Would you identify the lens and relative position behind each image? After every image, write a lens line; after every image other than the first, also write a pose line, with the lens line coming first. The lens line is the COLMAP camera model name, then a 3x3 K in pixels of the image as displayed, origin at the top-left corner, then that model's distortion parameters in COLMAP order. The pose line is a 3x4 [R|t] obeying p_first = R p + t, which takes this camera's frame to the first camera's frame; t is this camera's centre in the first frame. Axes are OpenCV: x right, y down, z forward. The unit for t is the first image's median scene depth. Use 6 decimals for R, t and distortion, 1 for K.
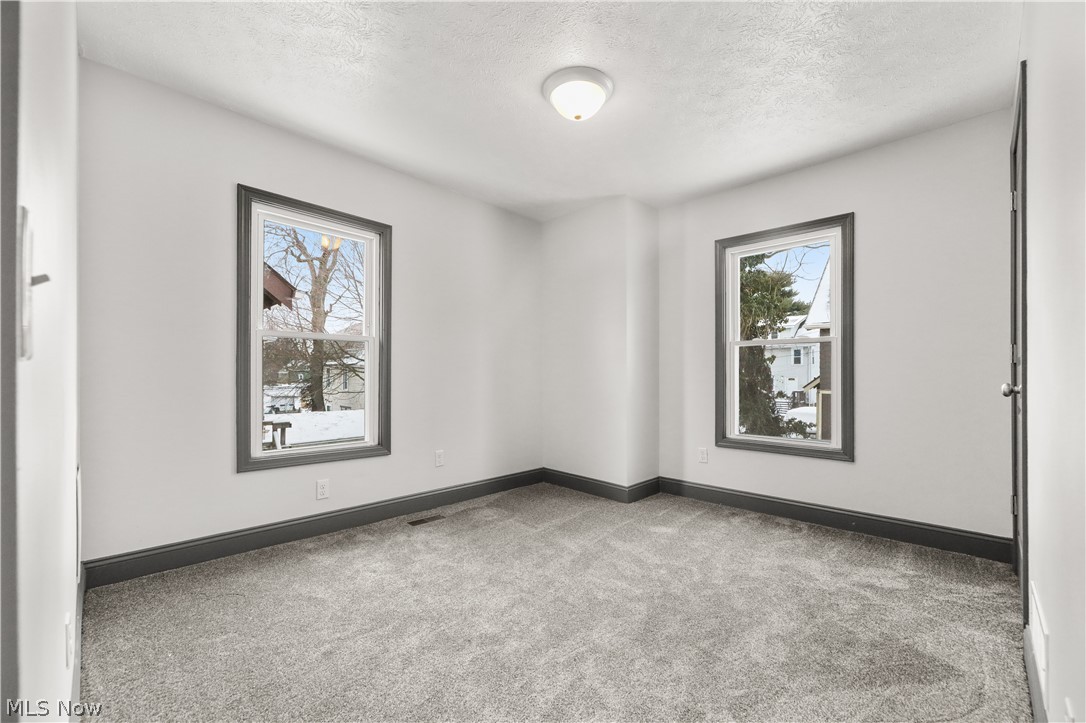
lens RADIAL K [[437.9, 0, 541.8], [0, 437.9, 363.8], [0, 0, 1]] dist [0.001568, 0.000112]
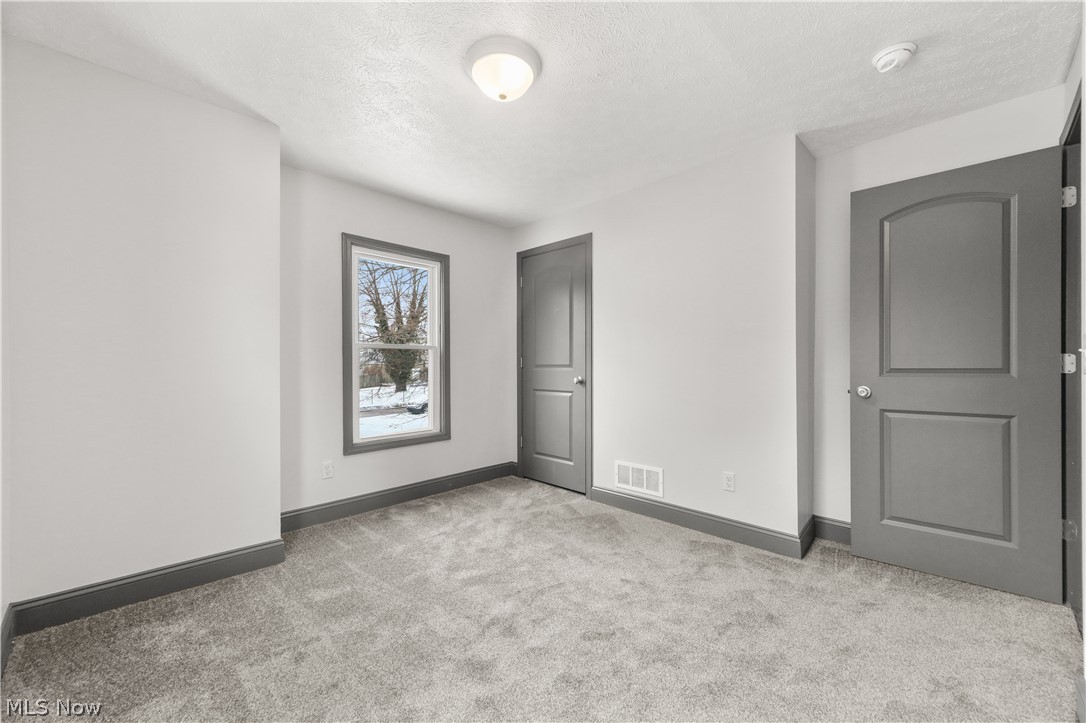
lens RADIAL K [[437.9, 0, 541.8], [0, 437.9, 363.8], [0, 0, 1]] dist [0.001568, 0.000112]
pose [[0.025465, 0.001586, 0.999674, -0.623621], [-0.002880, 0.999995, -0.001514, -0.005925], [-0.999672, -0.002841, 0.025470, 0.678513]]
